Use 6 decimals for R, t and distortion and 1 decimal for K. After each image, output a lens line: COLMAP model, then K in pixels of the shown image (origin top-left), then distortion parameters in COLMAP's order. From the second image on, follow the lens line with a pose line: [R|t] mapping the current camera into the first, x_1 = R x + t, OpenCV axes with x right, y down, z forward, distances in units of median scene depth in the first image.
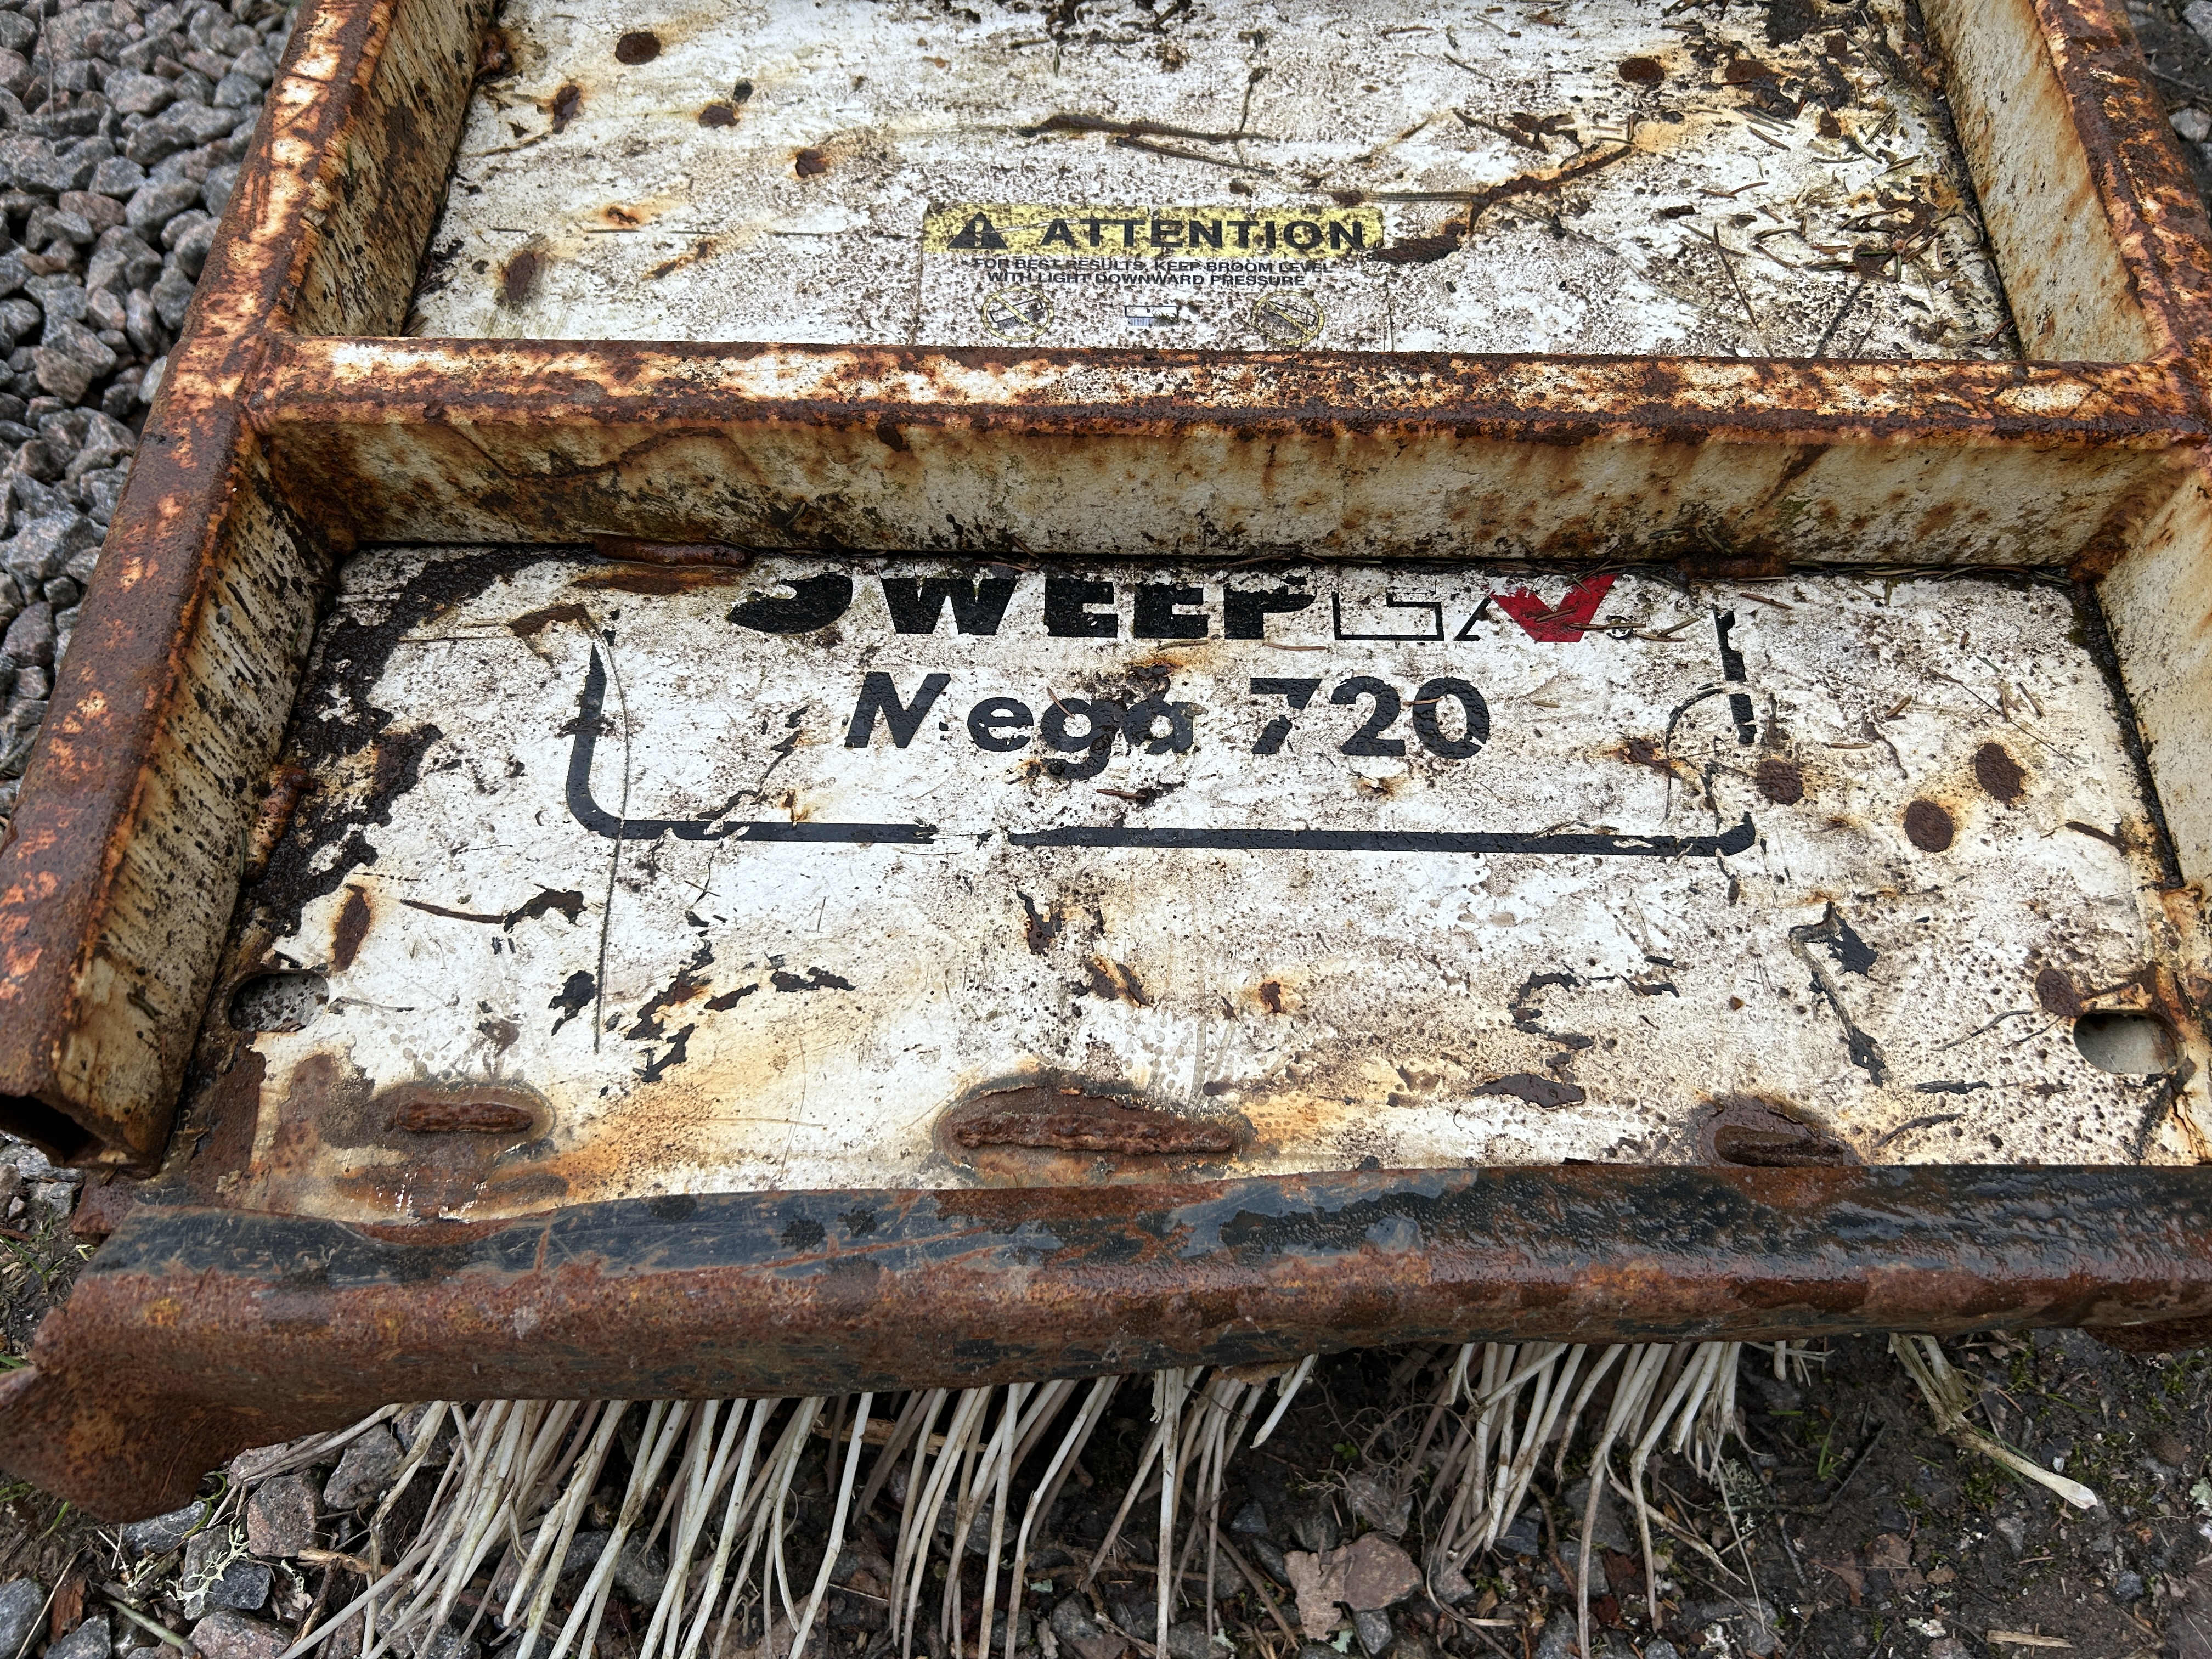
lens RADIAL K [[1689.9, 0, 1111.5], [0, 1689.9, 832.8], [0, 0, 1]] dist [0.037704, -0.046697]
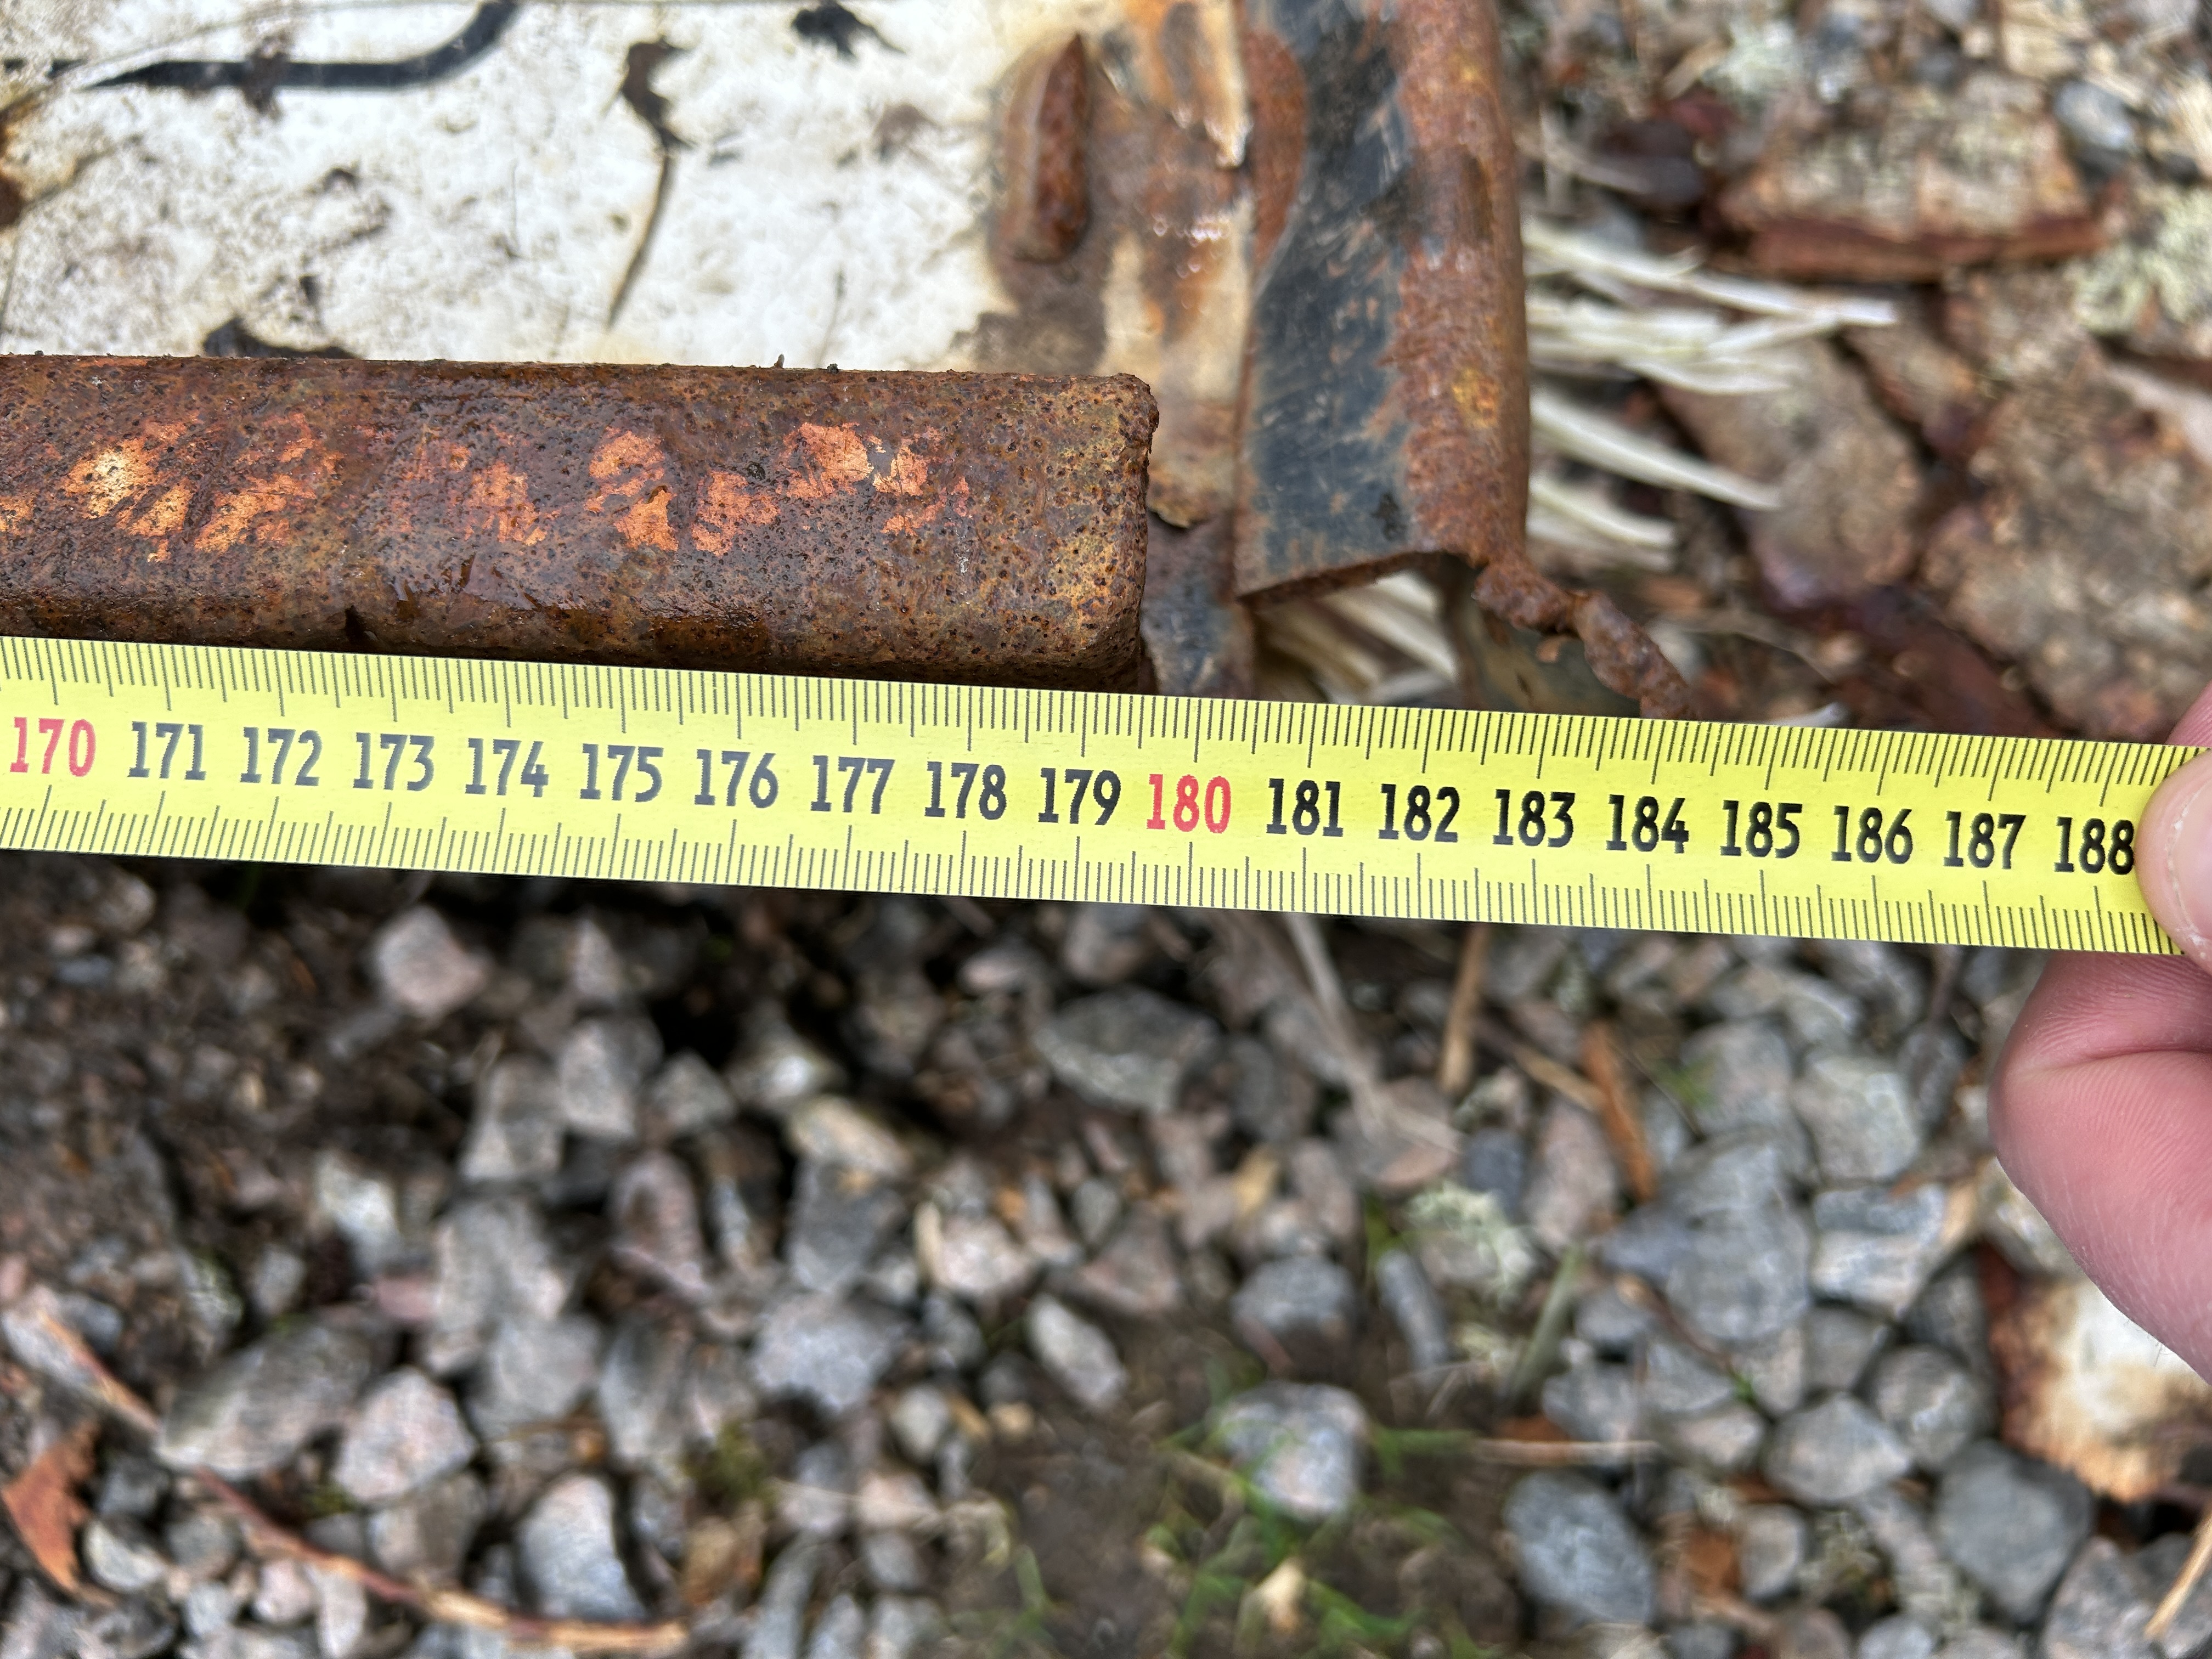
lens RADIAL K [[1689.9, 0, 1111.5], [0, 1689.9, 832.8], [0, 0, 1]] dist [0.037704, -0.046697]
pose [[0.031846, -0.955703, 0.292606, -0.693475], [0.893203, 0.158586, 0.420759, -0.015142], [-0.448524, 0.247958, 0.858687, 0.519481]]
